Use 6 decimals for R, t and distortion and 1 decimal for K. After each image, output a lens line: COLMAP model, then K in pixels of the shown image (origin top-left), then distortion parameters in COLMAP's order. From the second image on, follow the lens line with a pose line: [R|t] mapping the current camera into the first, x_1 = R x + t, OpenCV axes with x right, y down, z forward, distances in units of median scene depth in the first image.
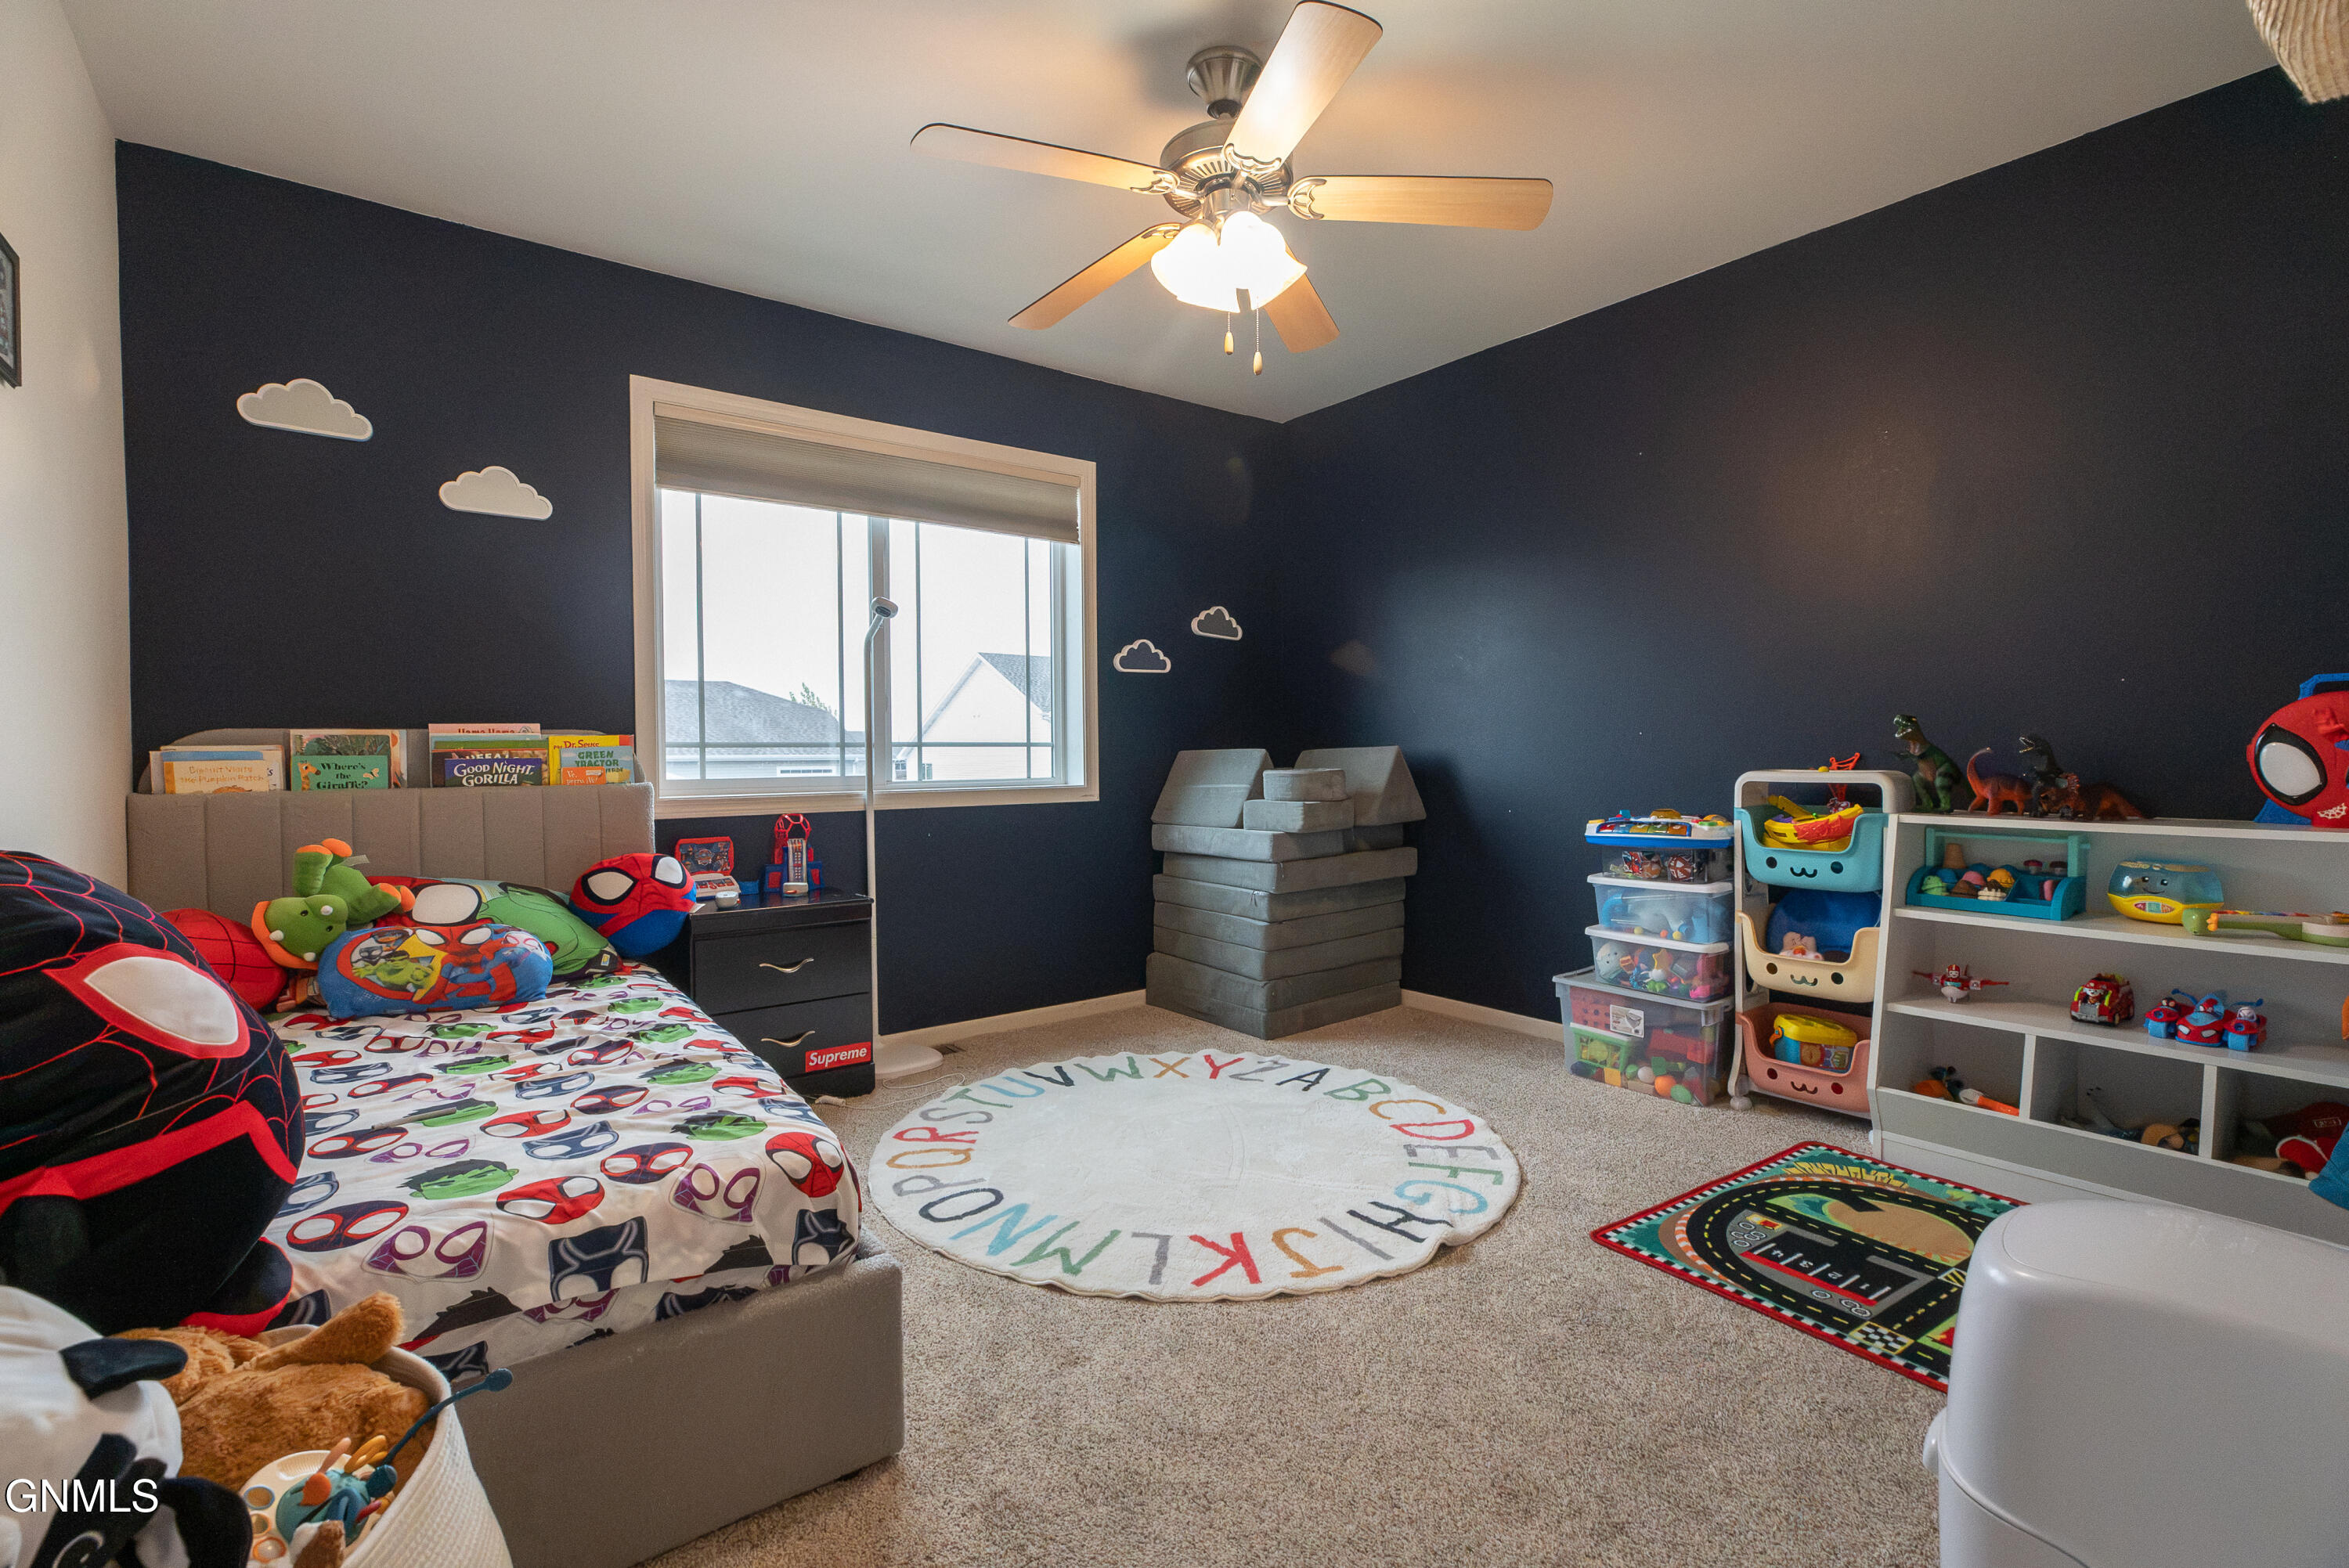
lens RADIAL K [[1064.4, 0, 1188.2], [0, 1064.4, 773.6], [0, 0, 1]] dist [-0.001751, 0.000971]
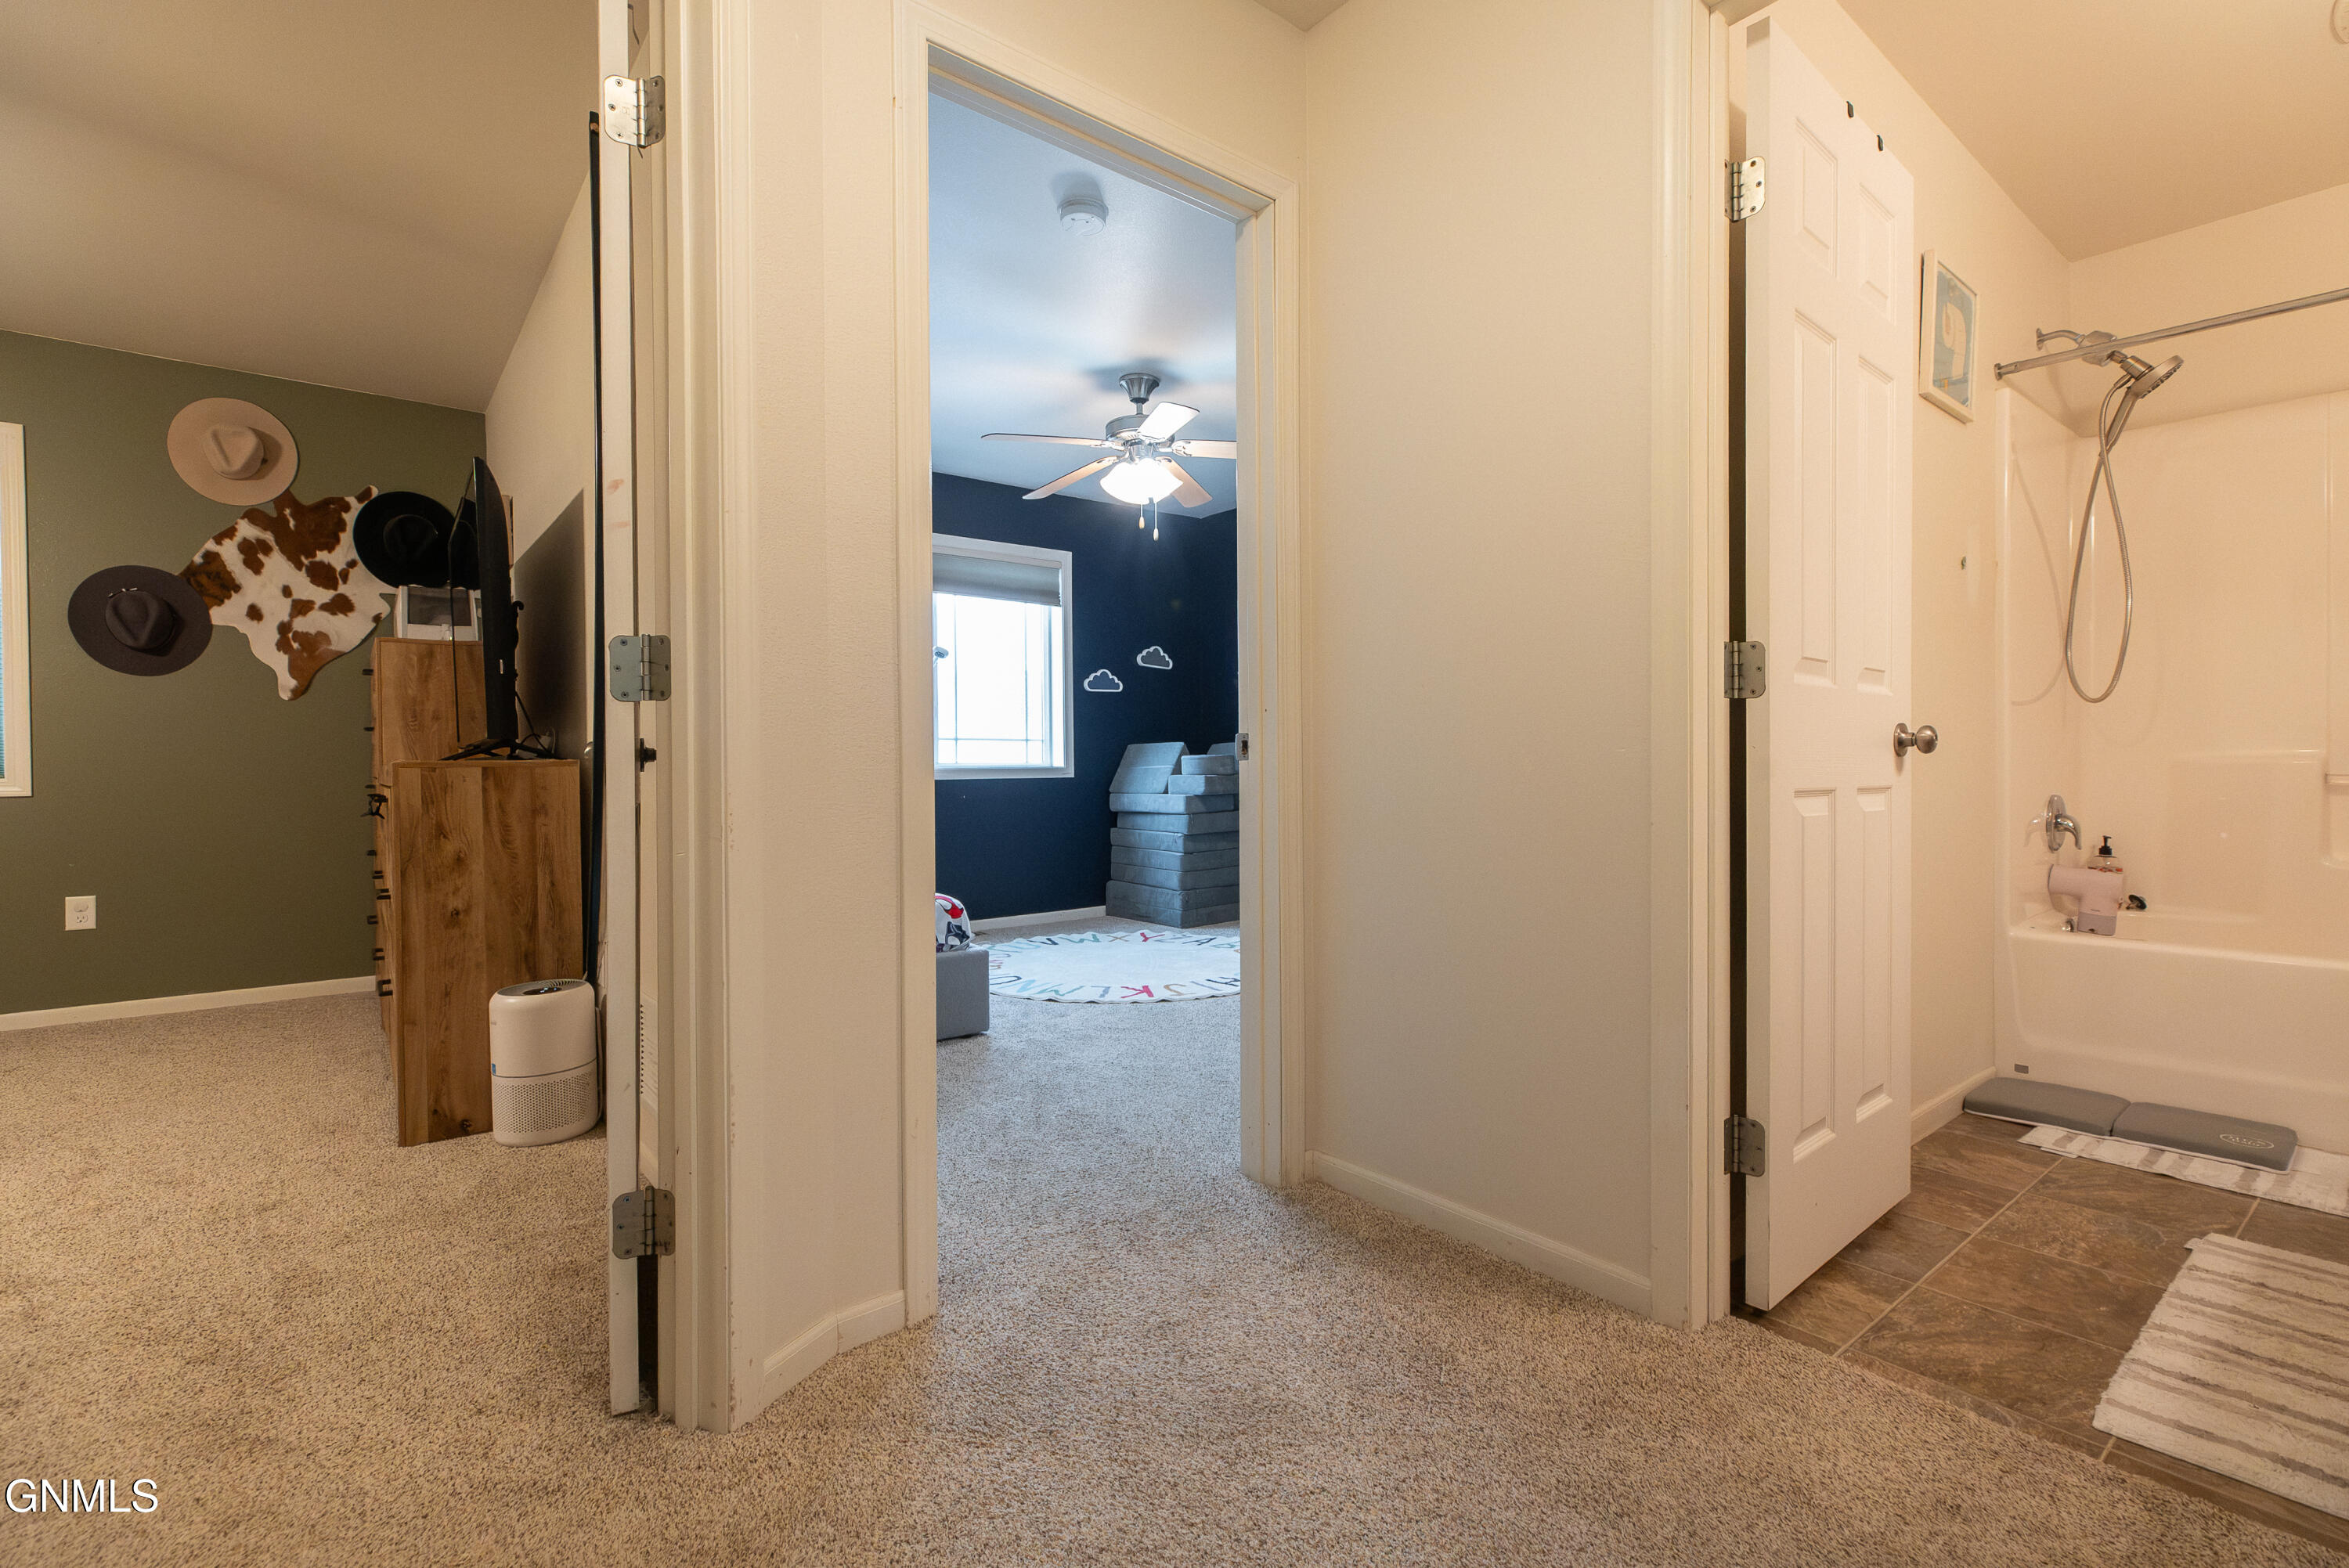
lens RADIAL K [[1051.7, 0, 1174.5], [0, 1051.7, 784.0], [0, 0, 1]] dist [0.009864, 0.000417]
pose [[0.999935, 0.000204, 0.011386, 0.044084], [-0.000193, 1.000000, -0.000967, 0.039569], [-0.011386, 0.000965, 0.999935, -0.521811]]
